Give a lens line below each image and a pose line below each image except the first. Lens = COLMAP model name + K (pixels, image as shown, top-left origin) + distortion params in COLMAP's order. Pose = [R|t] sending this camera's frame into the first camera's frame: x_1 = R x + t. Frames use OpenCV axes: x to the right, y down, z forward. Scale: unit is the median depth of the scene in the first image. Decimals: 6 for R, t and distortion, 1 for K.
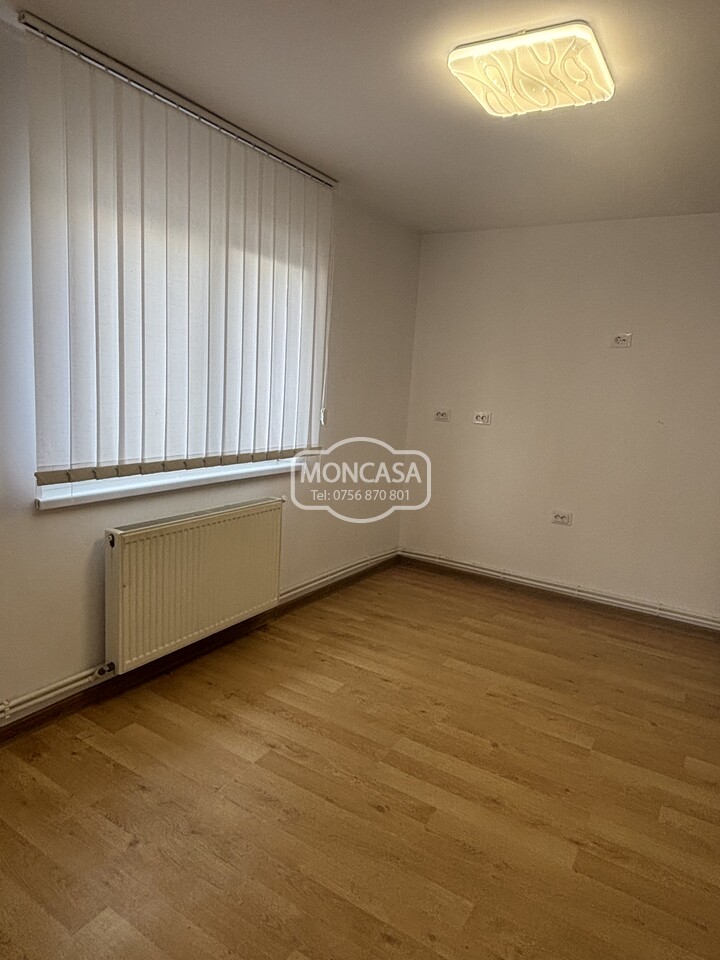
lens RADIAL K [[606.9, 0, 360.0], [0, 606.9, 480.0], [0, 0, 1]] dist [0.056801, 0.000072]
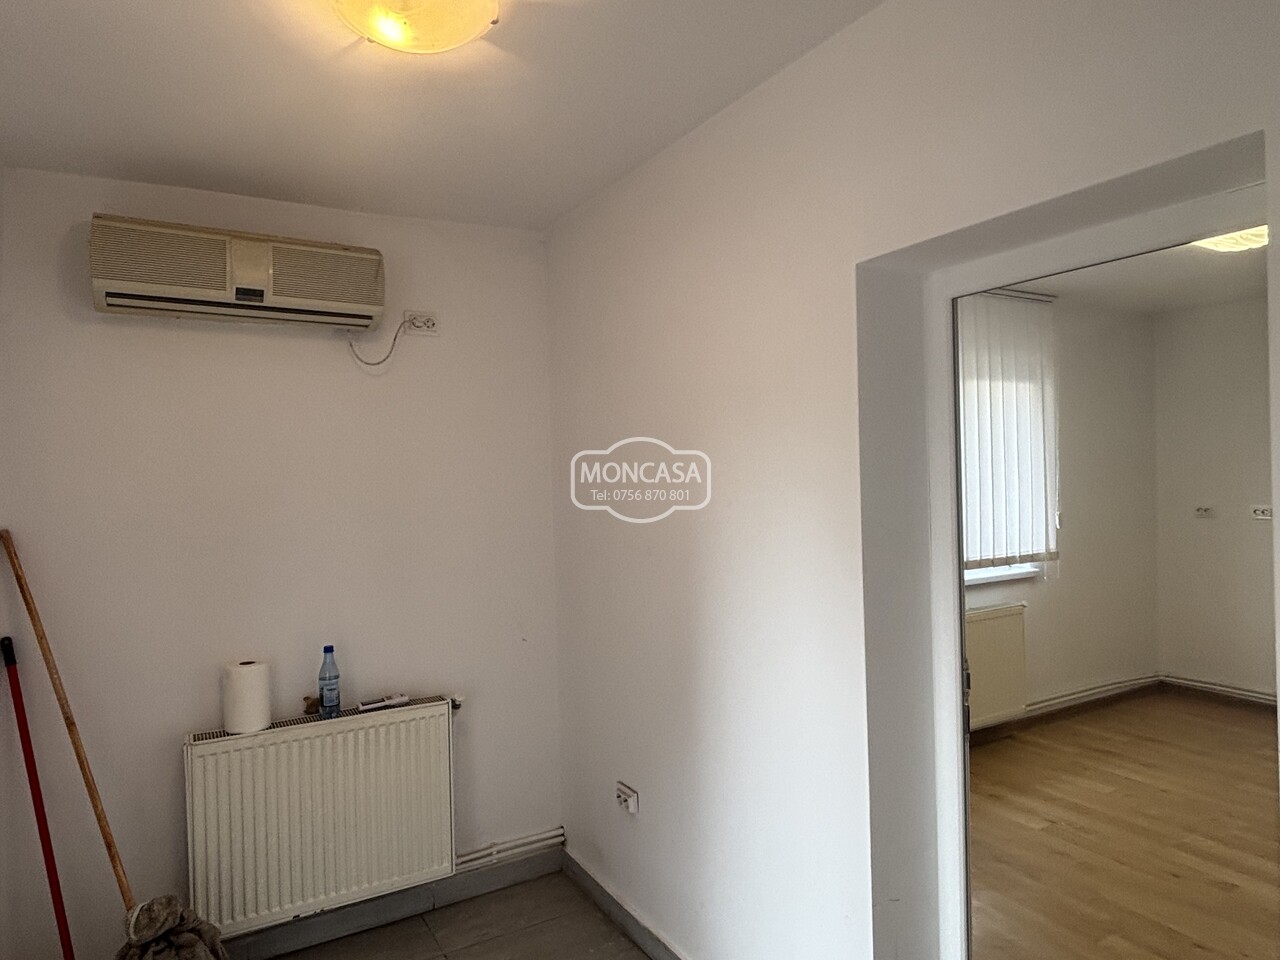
lens RADIAL K [[796.8, 0, 640.5], [0, 796.8, 455.2], [0, 0, 1]] dist [-0.040624, 0.026915]
pose [[0.881158, -0.079886, -0.466025, -0.061031], [-0.007730, 0.983058, -0.183132, 0.035446], [0.472760, 0.164971, 0.865611, -0.498514]]
